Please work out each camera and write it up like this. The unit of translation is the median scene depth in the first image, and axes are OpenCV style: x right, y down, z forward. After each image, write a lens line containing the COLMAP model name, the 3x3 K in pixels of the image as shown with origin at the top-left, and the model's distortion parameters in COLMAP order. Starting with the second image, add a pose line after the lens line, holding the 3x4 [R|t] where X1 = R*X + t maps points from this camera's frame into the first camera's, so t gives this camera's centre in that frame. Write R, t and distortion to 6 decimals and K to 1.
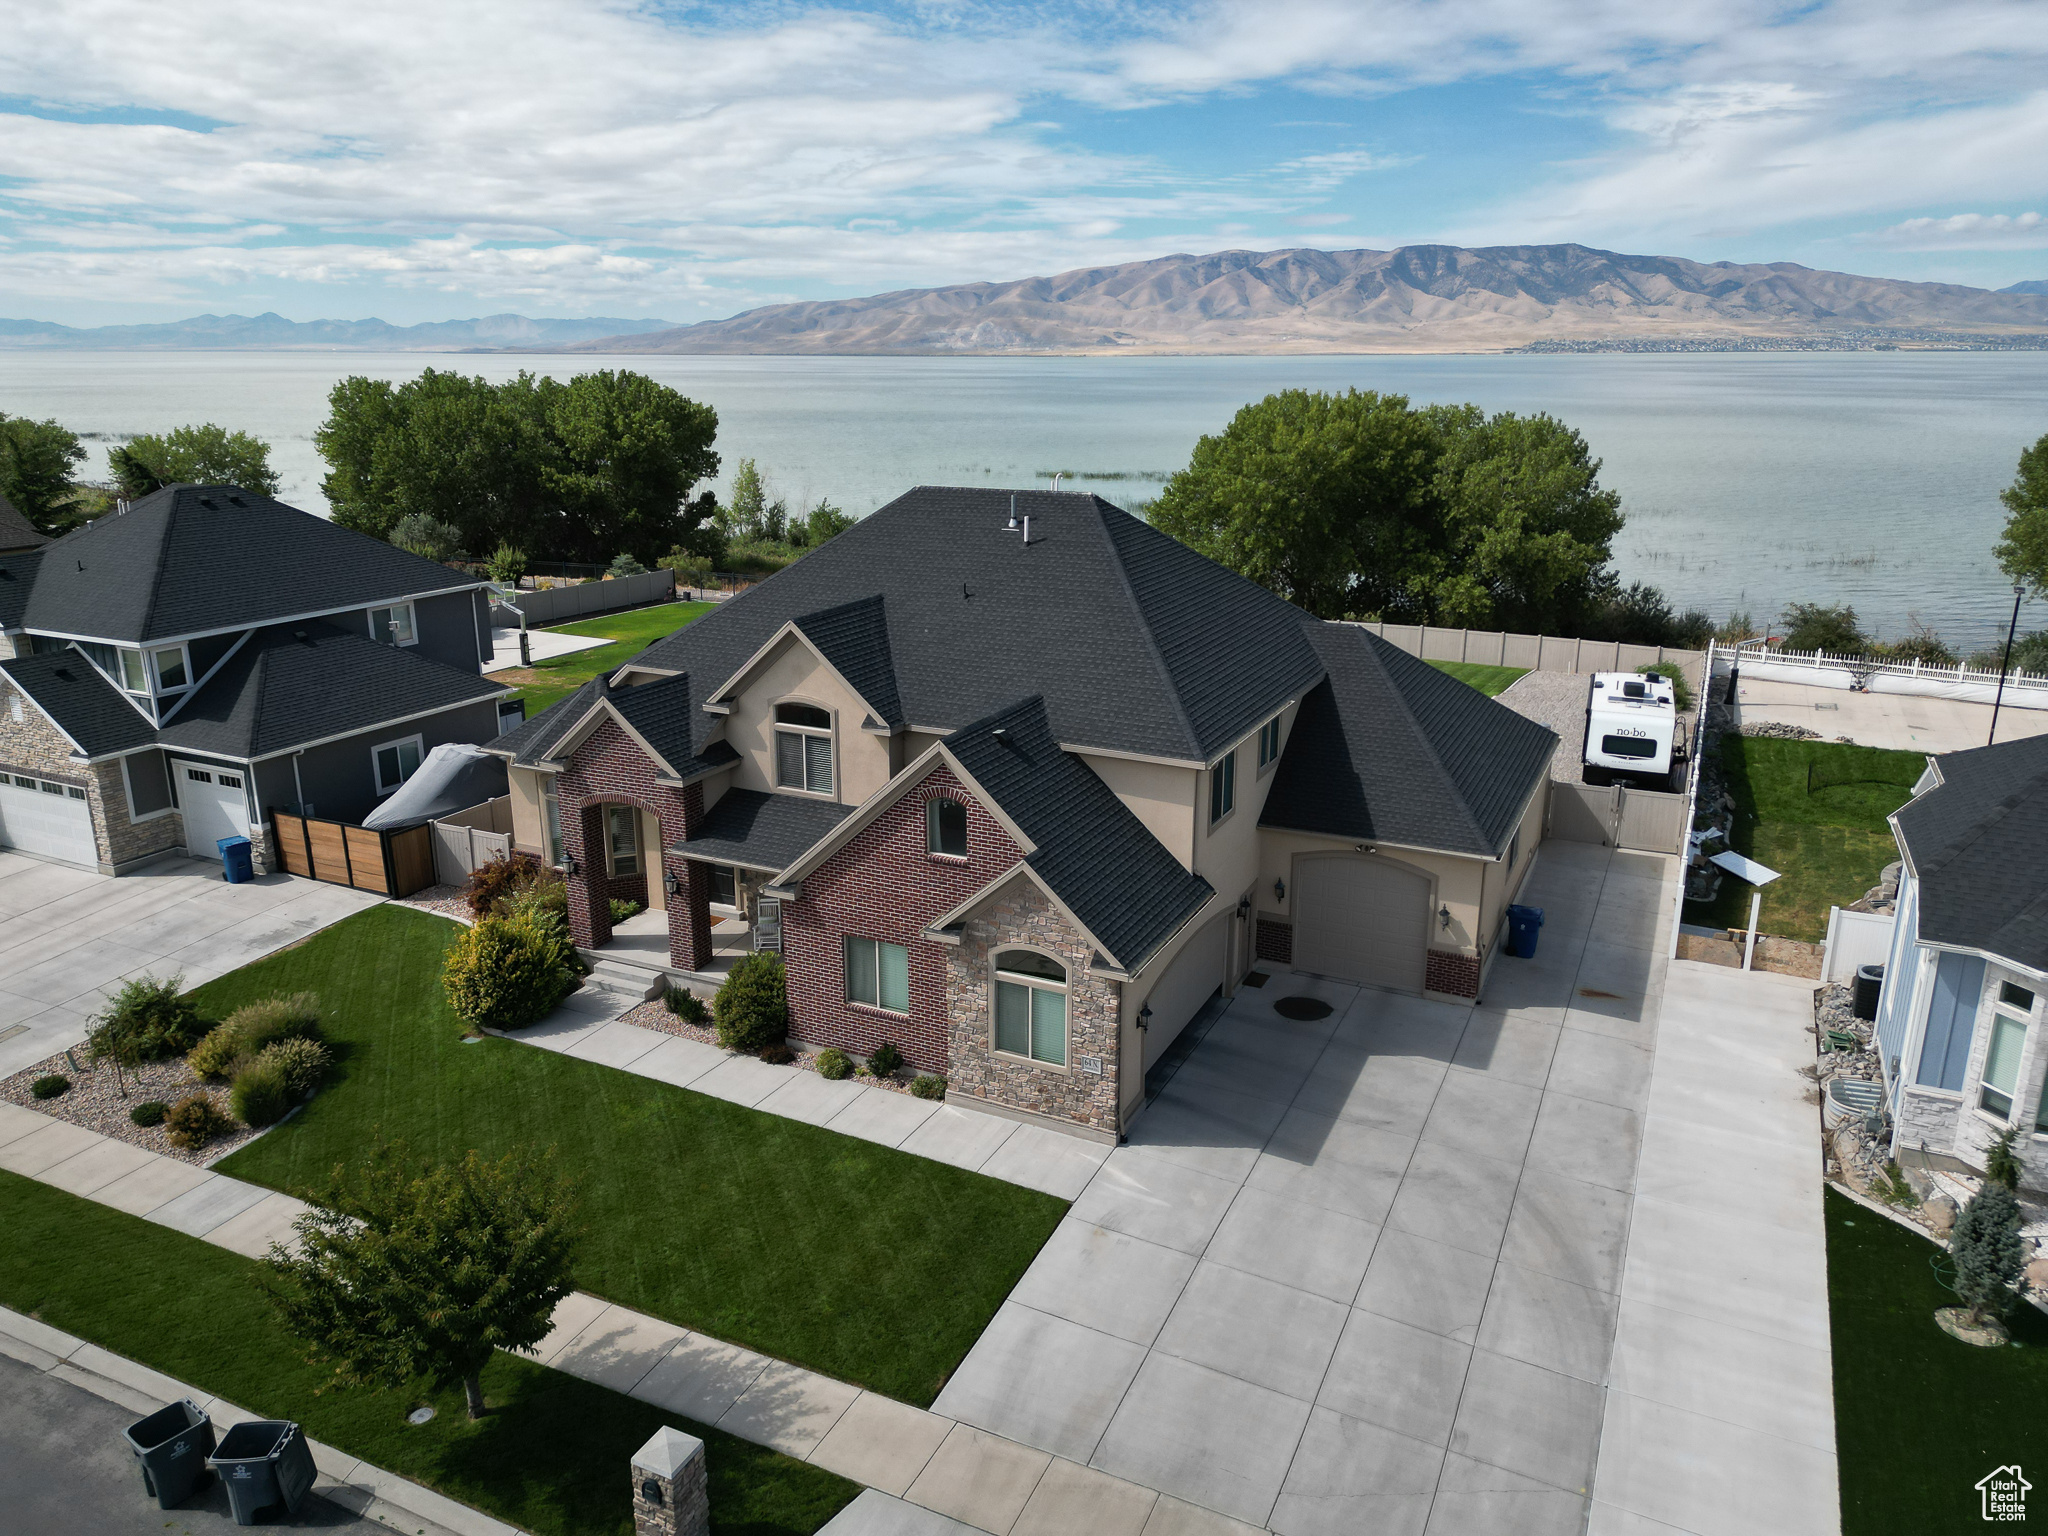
lens RADIAL K [[1426.2, 0, 1034.4], [0, 1426.2, 812.3], [0, 0, 1]] dist [0.078571, -0.073749]
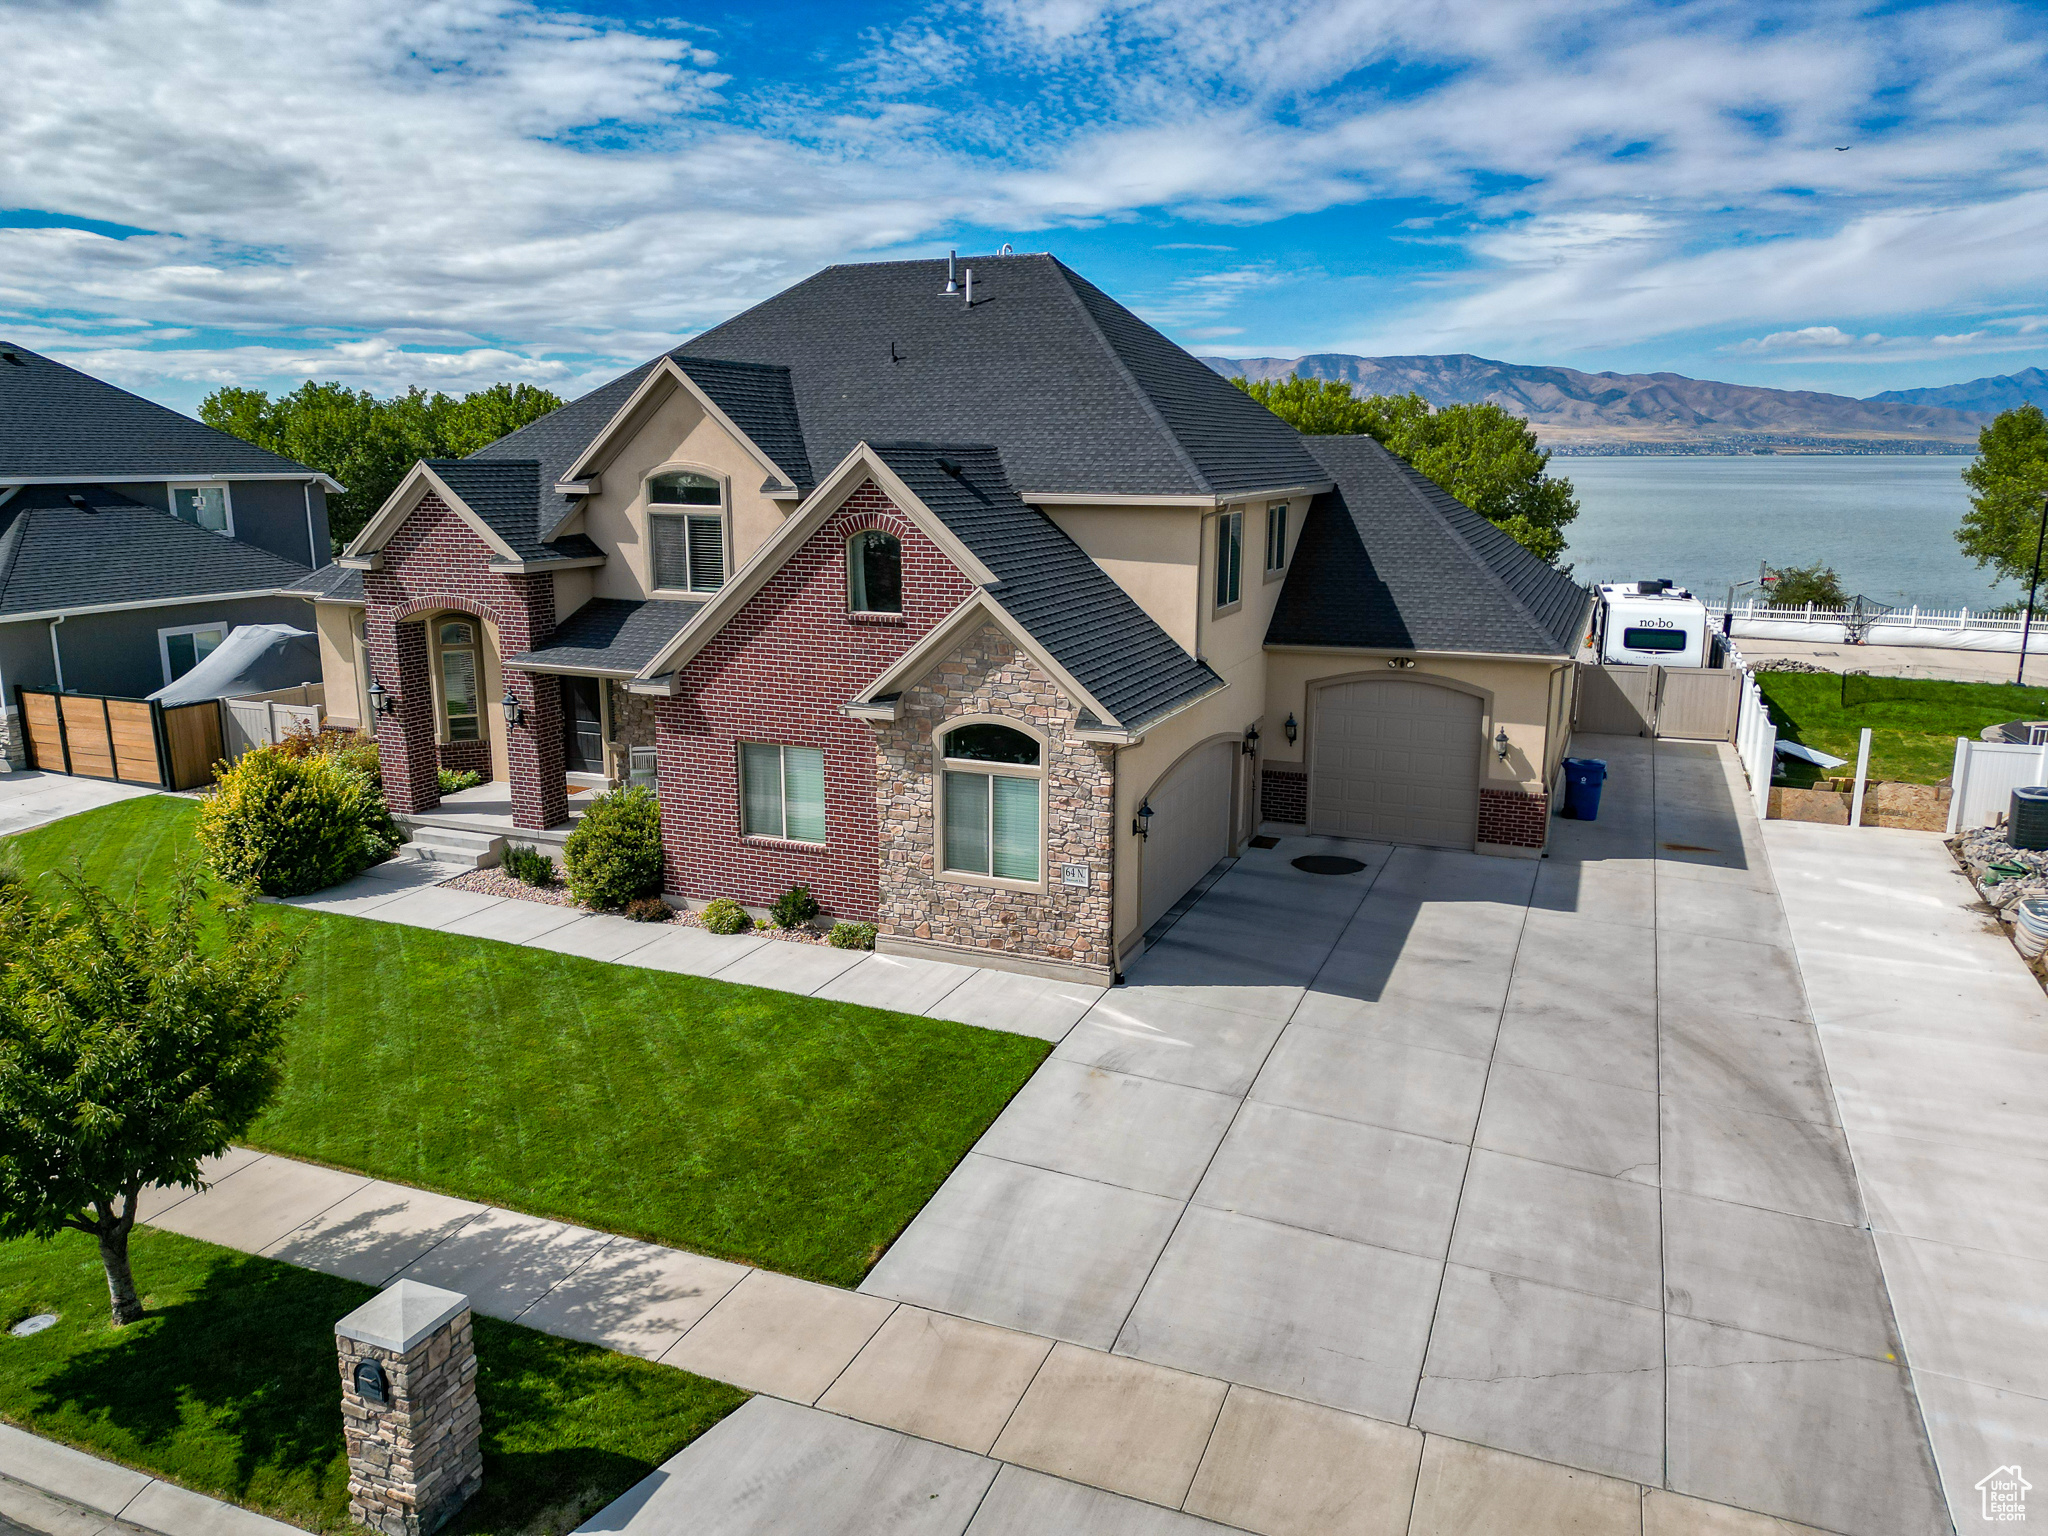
lens RADIAL K [[1426.2, 0, 1034.4], [0, 1426.2, 812.3], [0, 0, 1]] dist [0.078571, -0.073749]
pose [[0.998447, -0.011916, 0.054421, -0.017806], [0.015564, 0.997625, -0.067104, 0.166554], [-0.053492, 0.067847, 0.996261, 0.231199]]
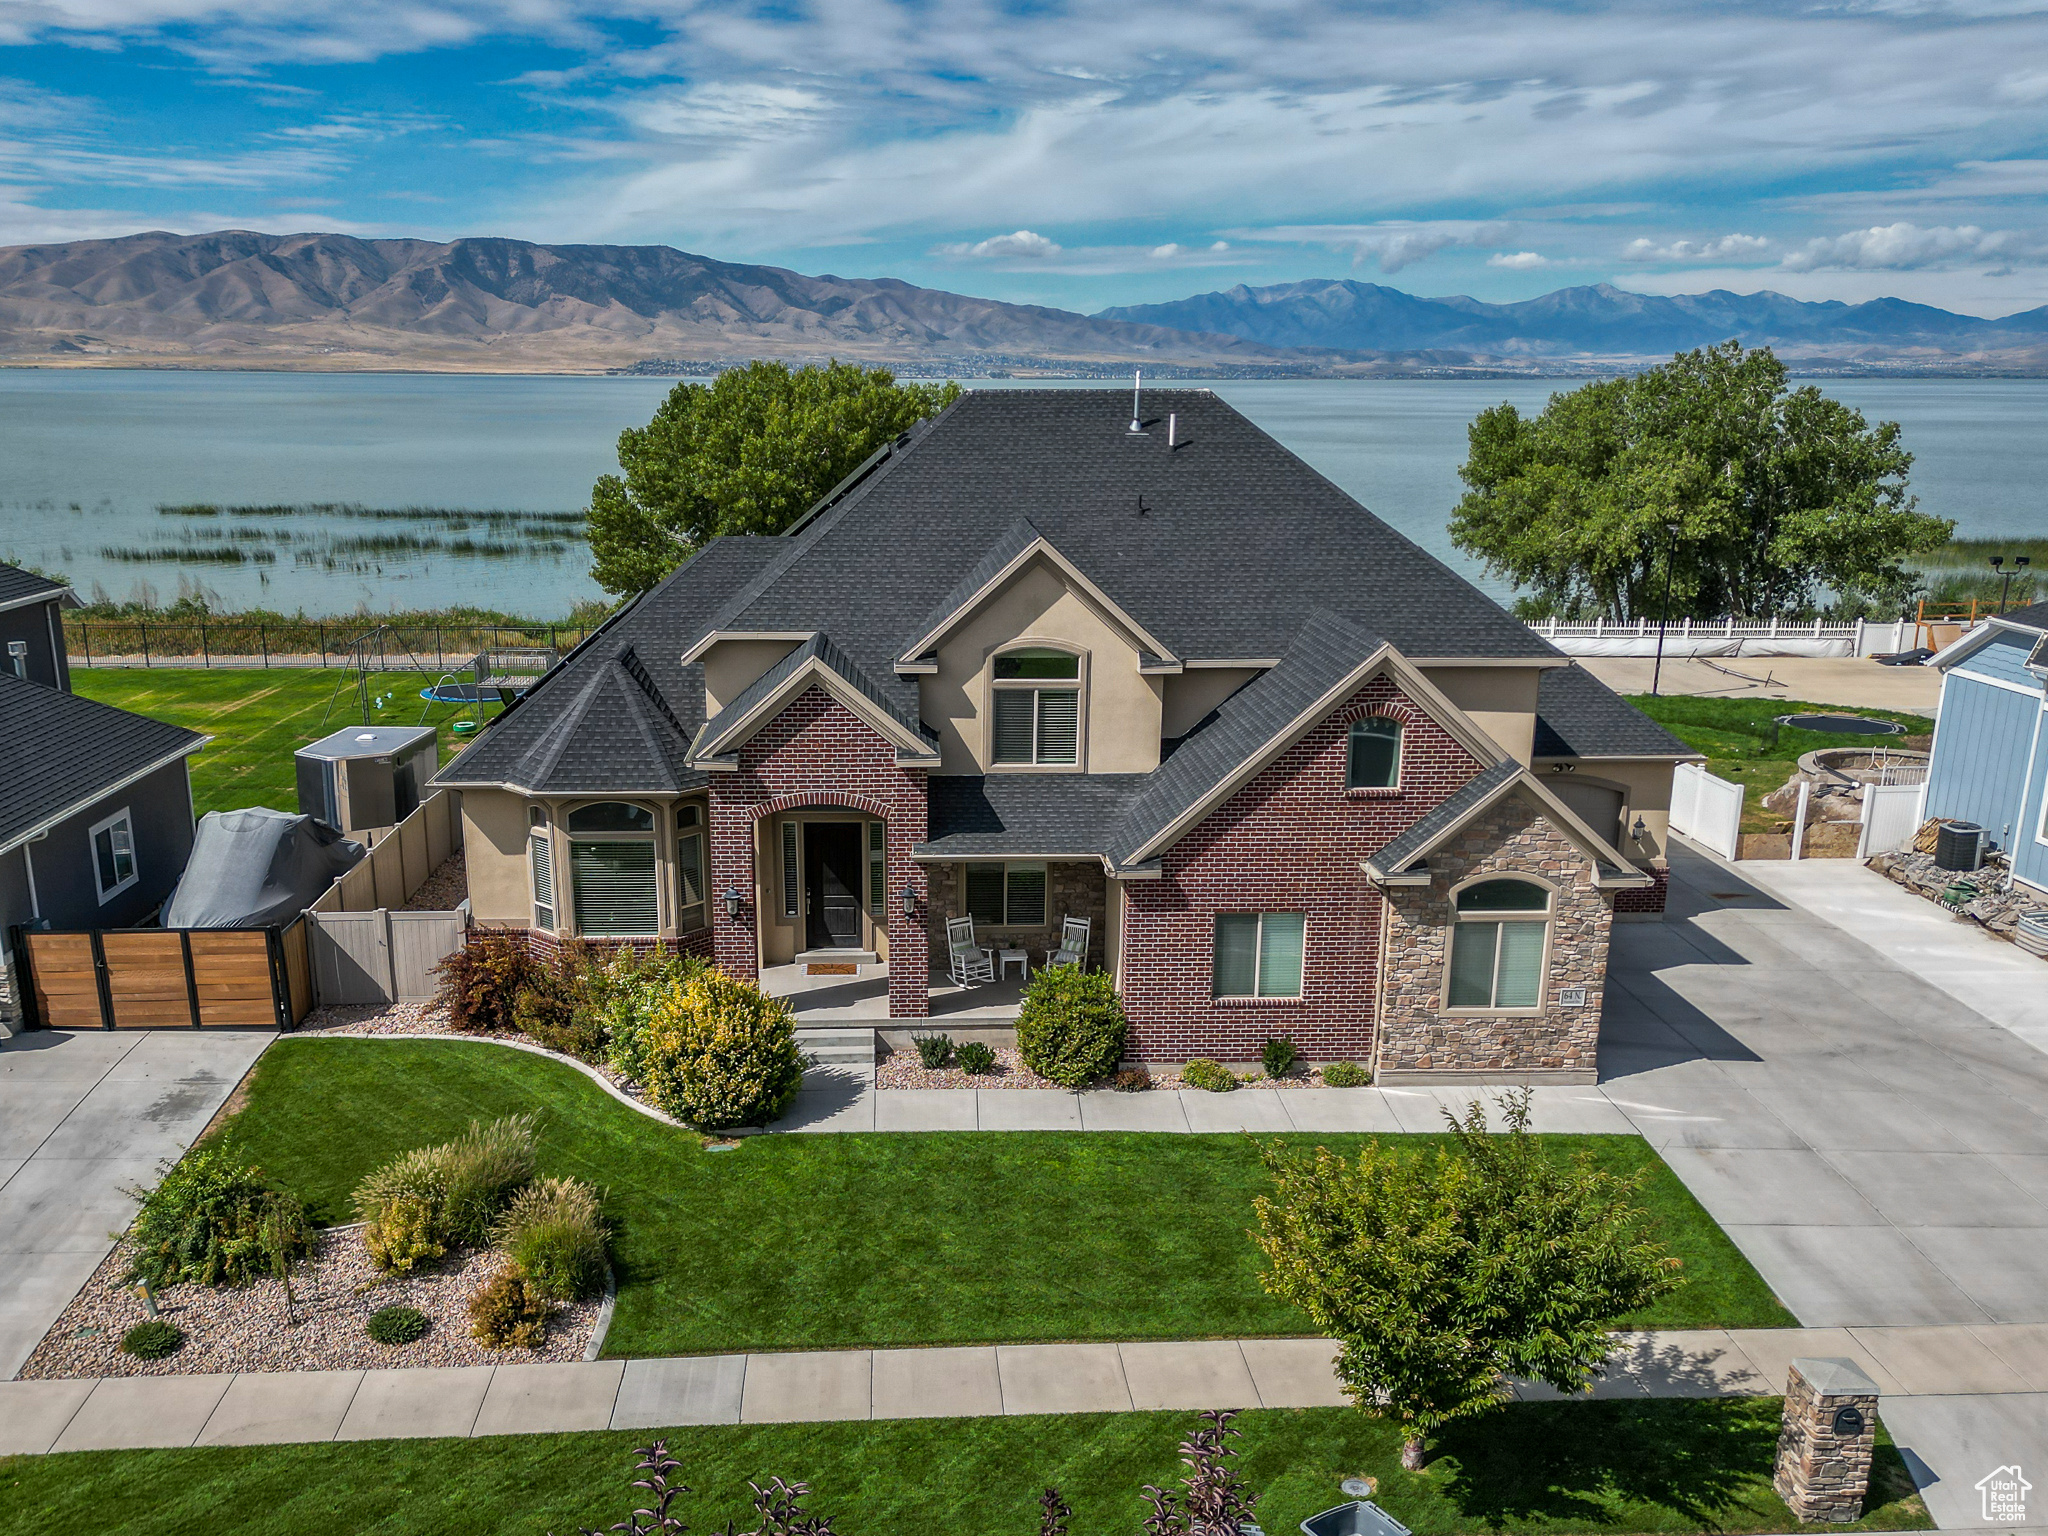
lens RADIAL K [[1769.6, 0, 971.3], [0, 1769.6, 956.4], [0, 0, 1]] dist [0.084331, -0.107694]
pose [[0.877616, -0.144419, 0.457092, -0.676623], [0.141626, 0.989088, 0.040583, 0.047072], [-0.457966, 0.029119, 0.888493, 0.164569]]
